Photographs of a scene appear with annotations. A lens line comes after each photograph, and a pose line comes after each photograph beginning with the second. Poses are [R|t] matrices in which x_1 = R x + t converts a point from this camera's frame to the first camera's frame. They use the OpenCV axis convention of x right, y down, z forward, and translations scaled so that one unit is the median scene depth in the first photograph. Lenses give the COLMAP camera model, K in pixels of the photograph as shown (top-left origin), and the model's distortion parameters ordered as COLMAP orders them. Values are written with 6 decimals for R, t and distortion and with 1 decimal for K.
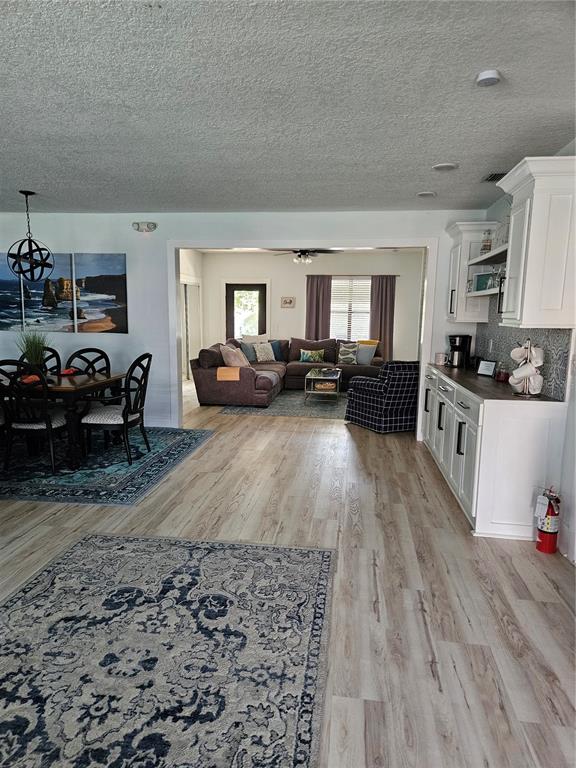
lens RADIAL K [[514.8, 0, 288.6], [0, 514.8, 388.0], [0, 0, 1]] dist [0.057995, -0.030998]
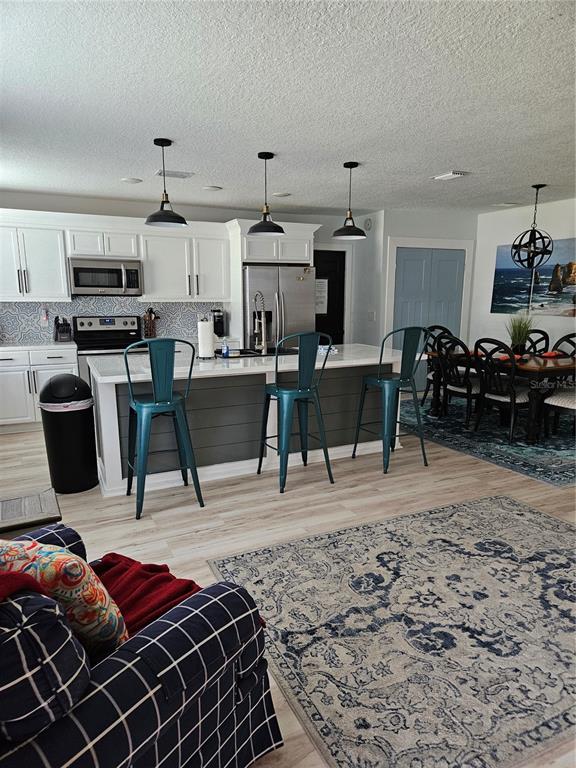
lens RADIAL K [[514.8, 0, 285.7], [0, 514.8, 385.6], [0, 0, 1]] dist [0.057995, -0.030998]
pose [[0.549422, 0.139071, -0.823890, 0.307683], [-0.120267, 0.988946, 0.086730, 0.008038], [0.826844, 0.051435, 0.560075, -0.033071]]
